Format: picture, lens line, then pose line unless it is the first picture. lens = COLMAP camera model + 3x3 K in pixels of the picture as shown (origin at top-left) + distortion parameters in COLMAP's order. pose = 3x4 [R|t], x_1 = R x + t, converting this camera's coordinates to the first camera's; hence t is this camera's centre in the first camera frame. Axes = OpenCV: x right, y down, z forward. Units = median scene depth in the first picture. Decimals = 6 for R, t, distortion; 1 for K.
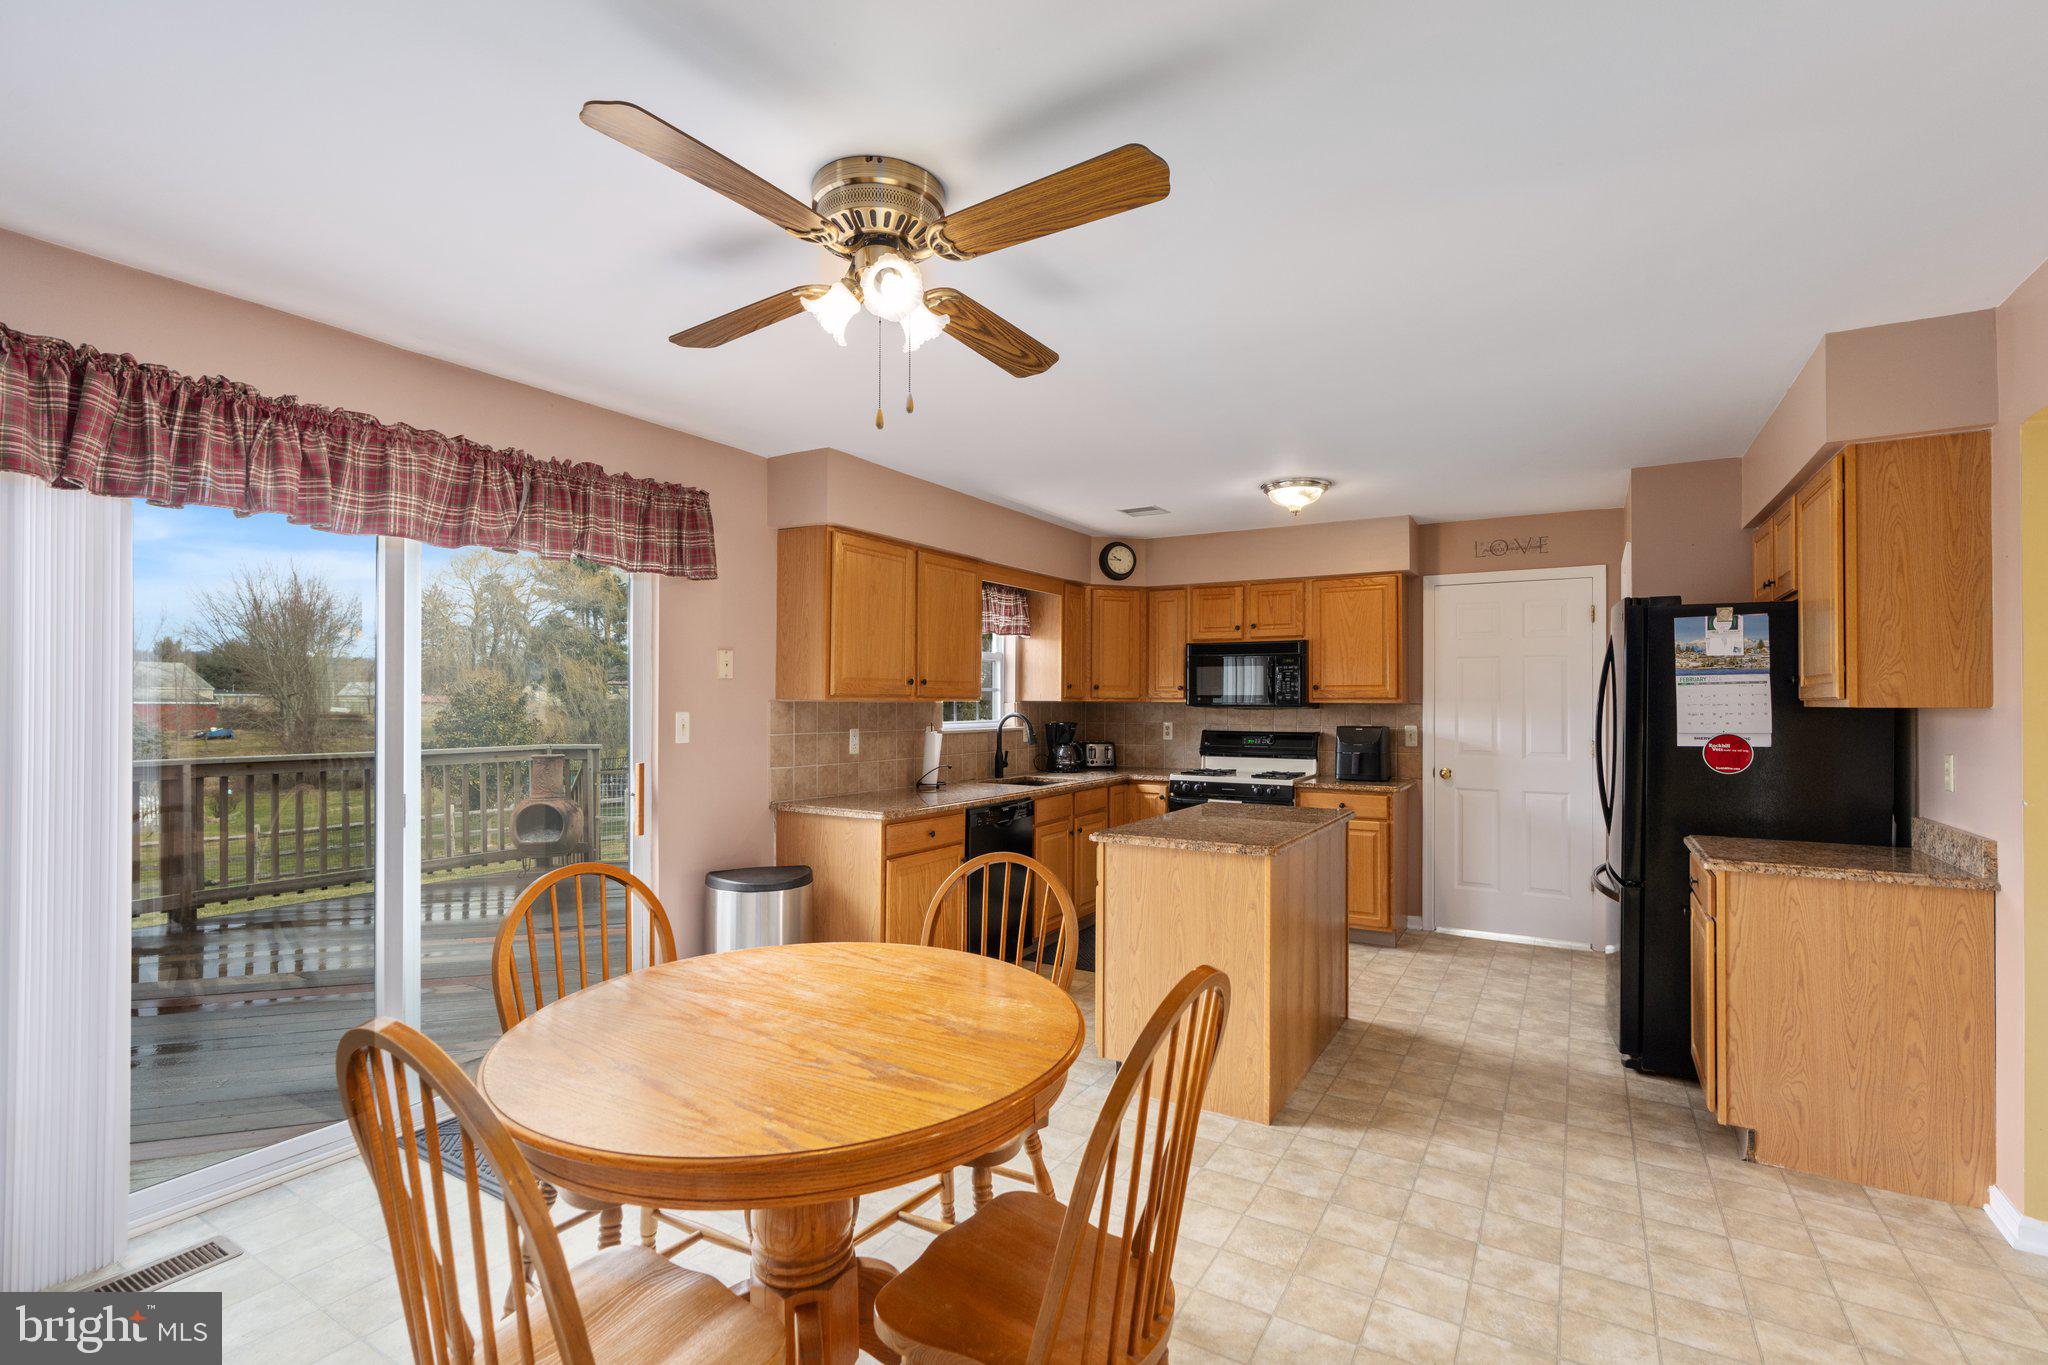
lens RADIAL K [[930.0, 0, 1017.9], [0, 930.0, 700.3], [0, 0, 1]] dist [-0.012084, 0.005500]
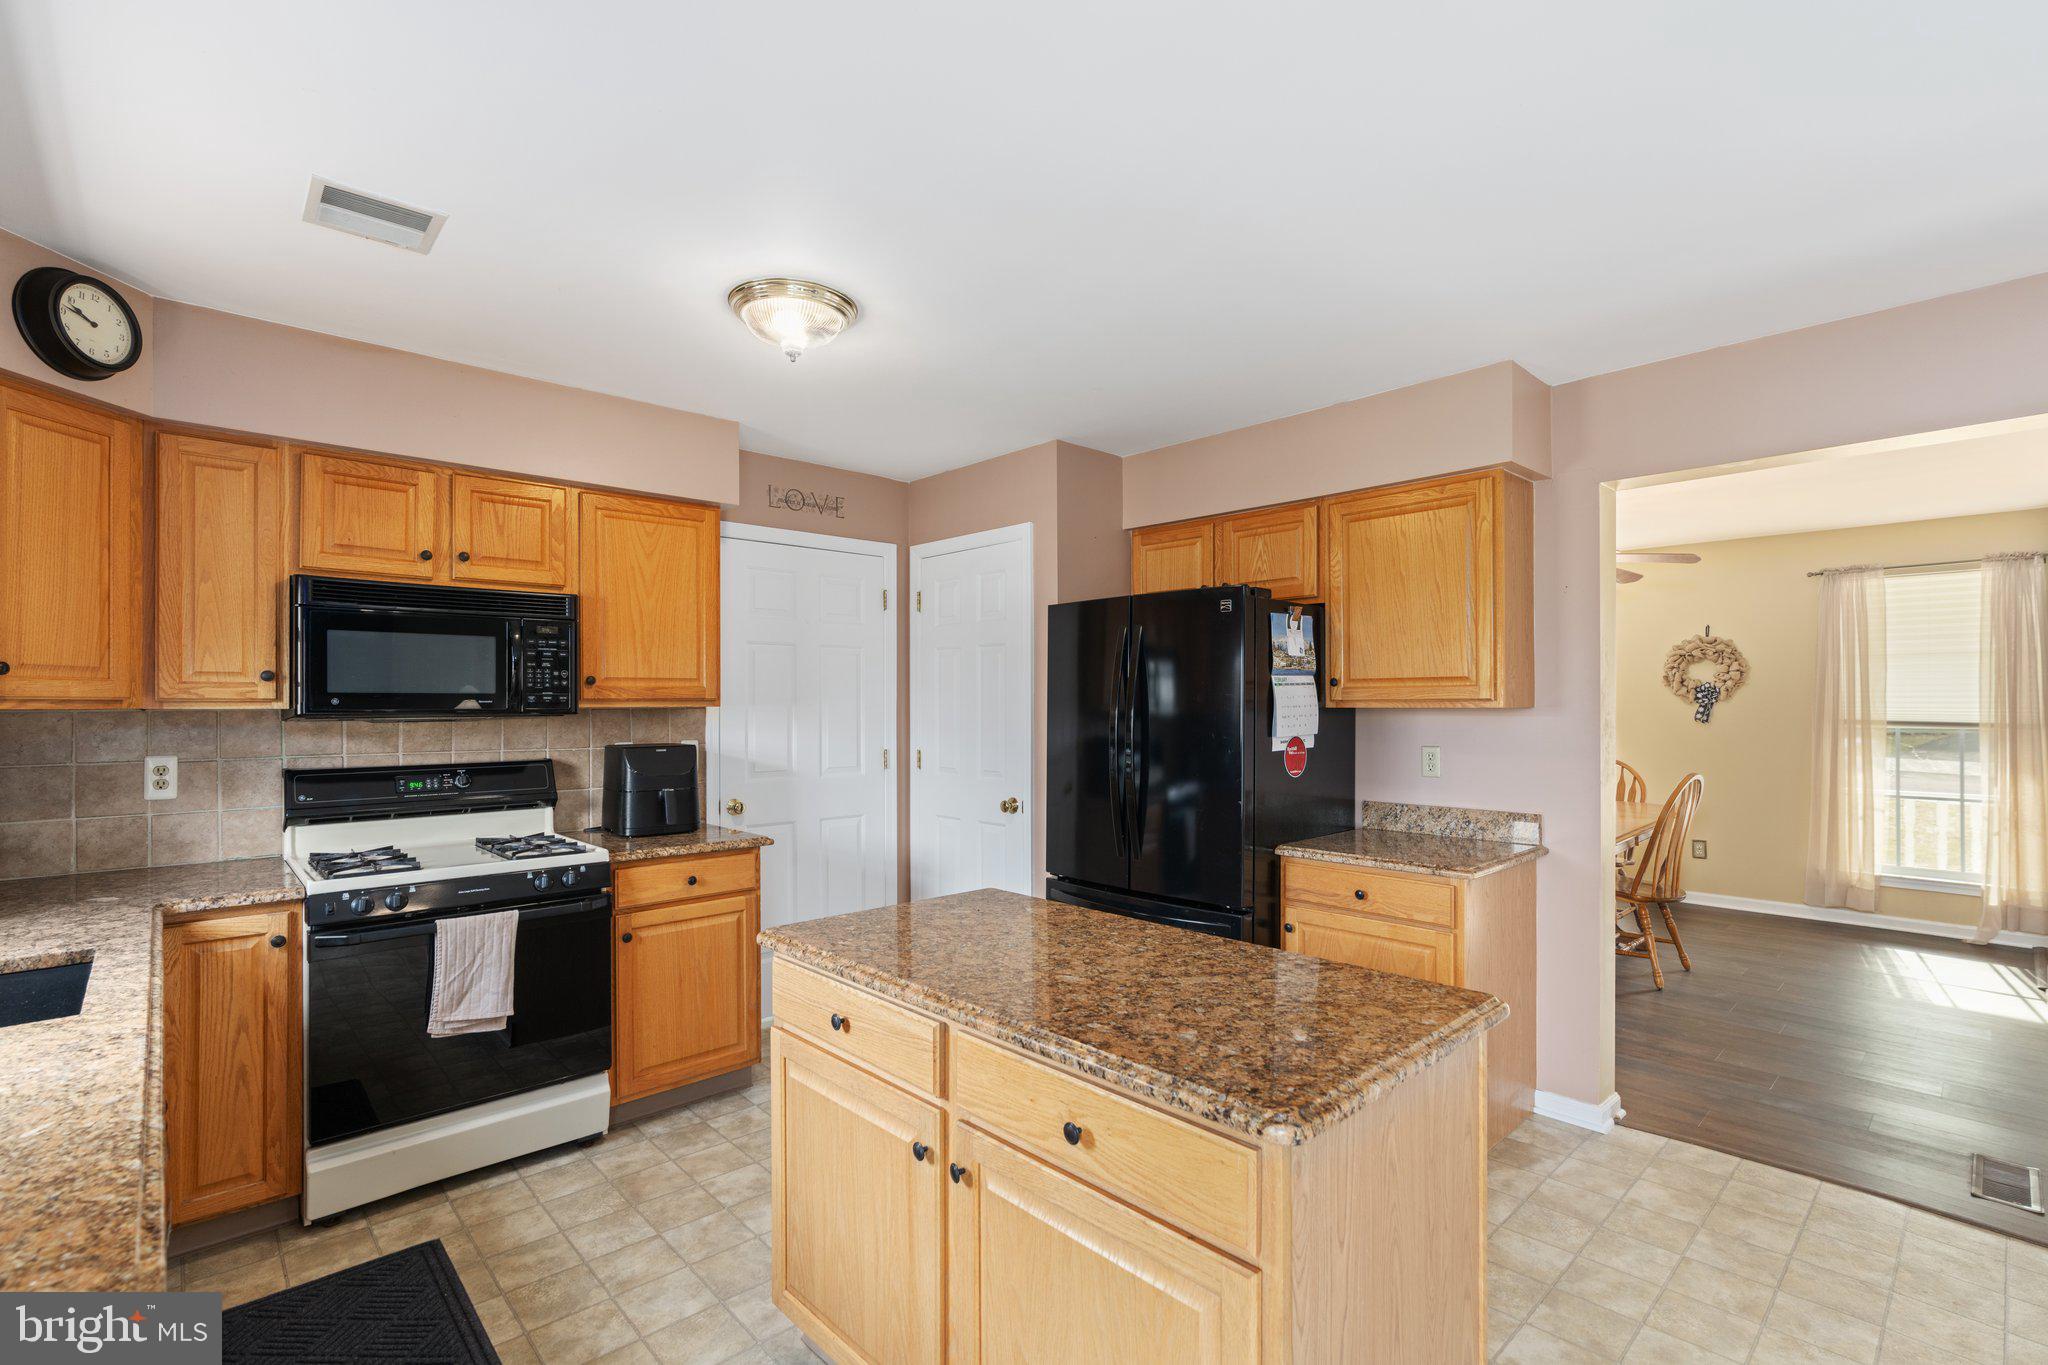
lens RADIAL K [[930.0, 0, 1022.7], [0, 930.0, 699.1], [0, 0, 1]] dist [-0.012084, 0.005500]
pose [[0.276864, 0.000053, 0.960909, -0.171659], [0.001984, 0.999998, -0.000627, -0.001767], [-0.960907, 0.002080, 0.276863, 0.678594]]
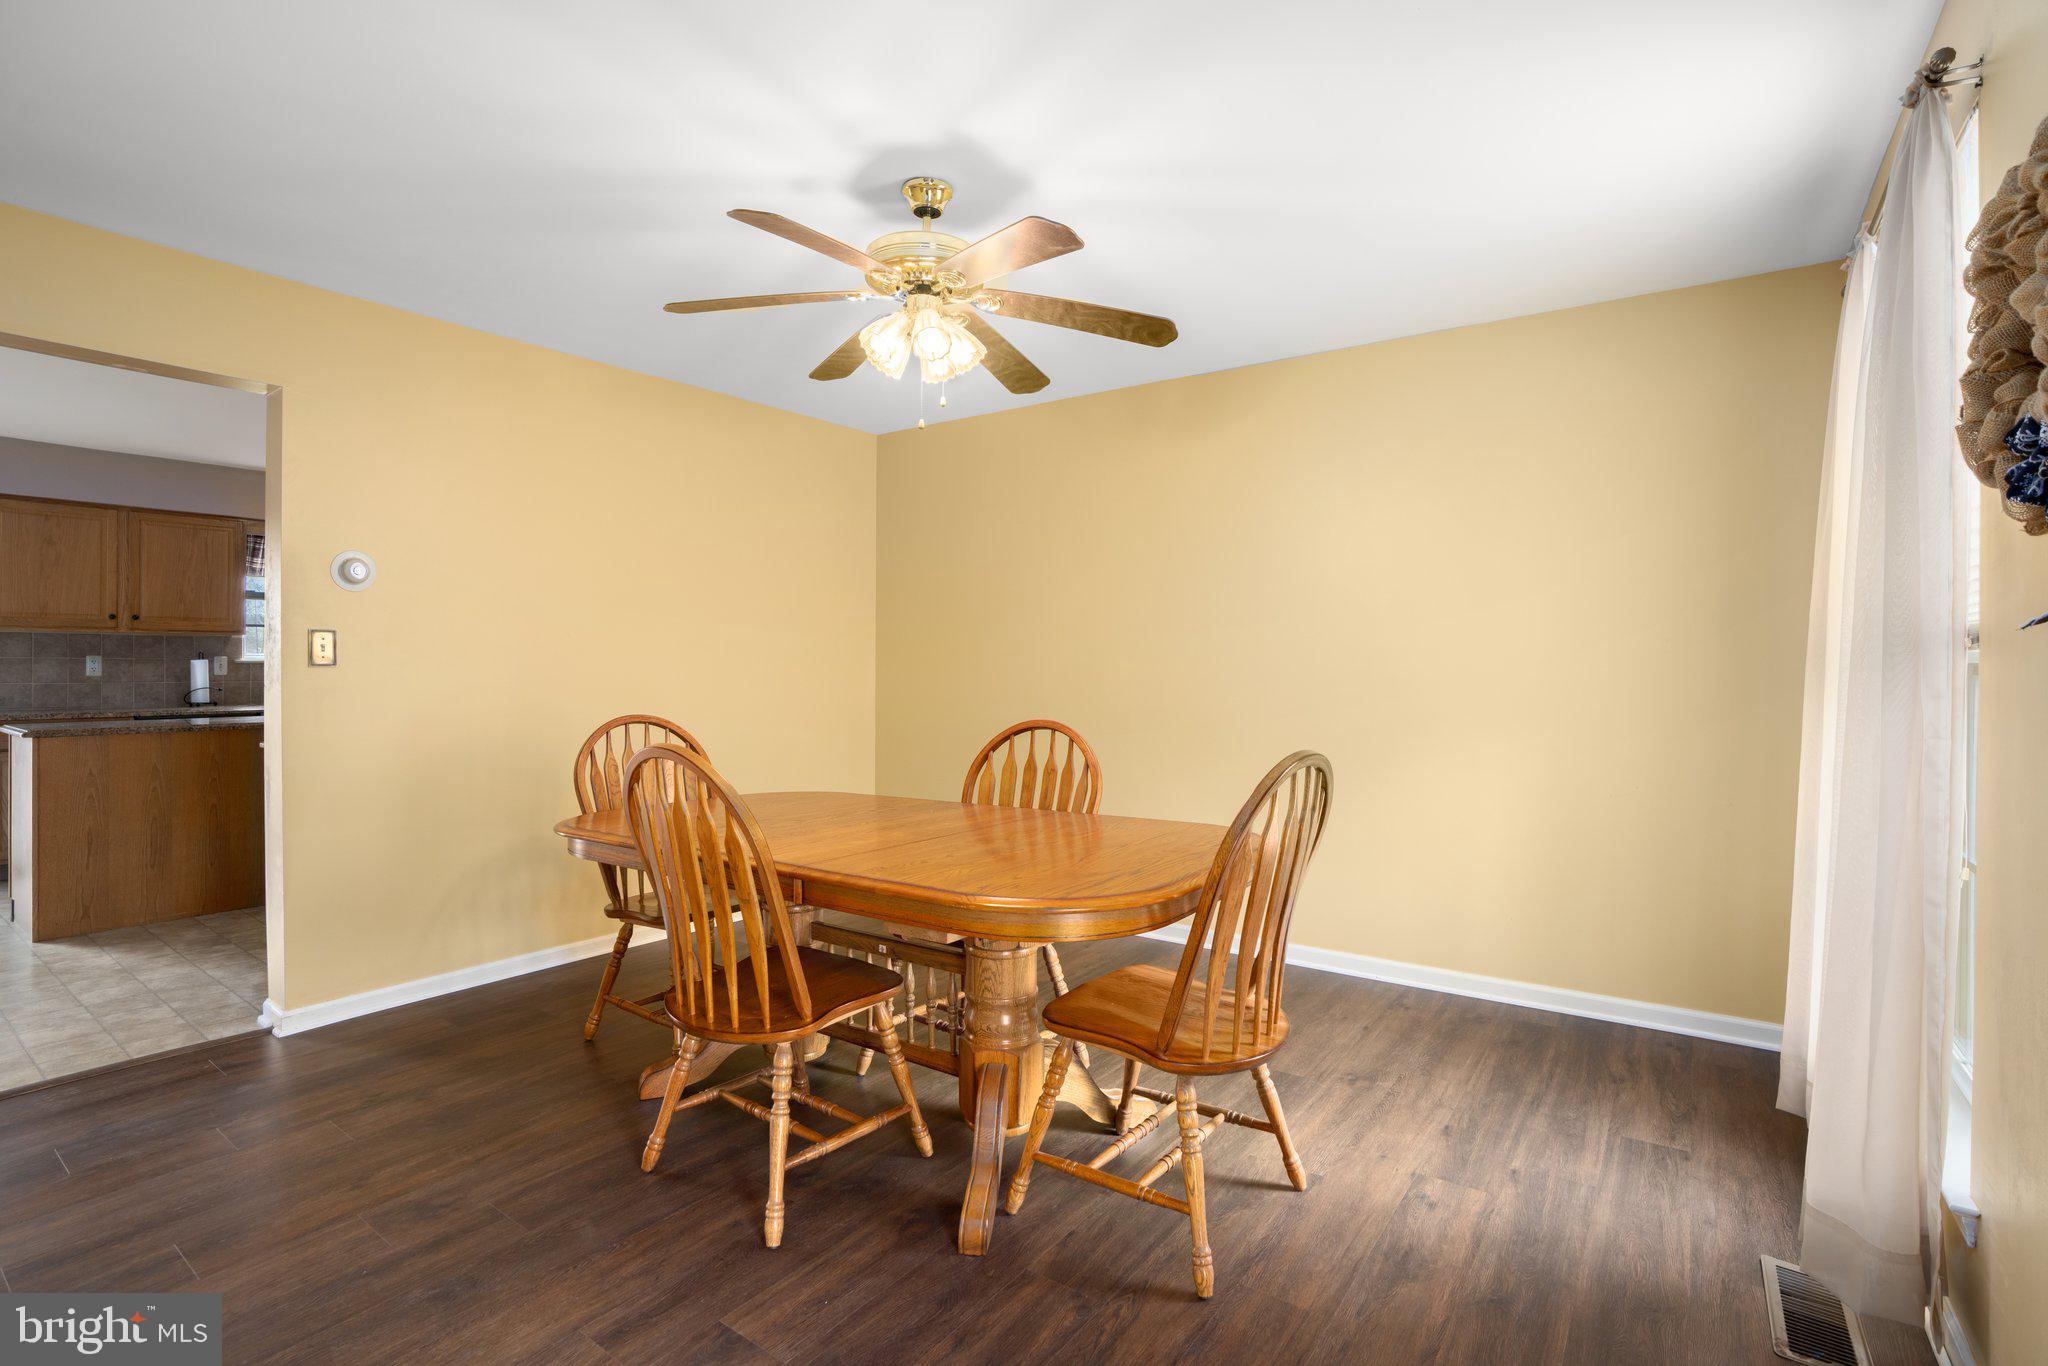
lens RADIAL K [[930.0, 0, 984.8], [0, 930.0, 676.3], [0, 0, 1]] dist [-0.012084, 0.005500]
pose [[0.995187, 0.000227, -0.097996, 1.070177], [0.001724, 0.999802, 0.019822, 0.033916], [0.097981, -0.019896, 0.994989, -0.107052]]
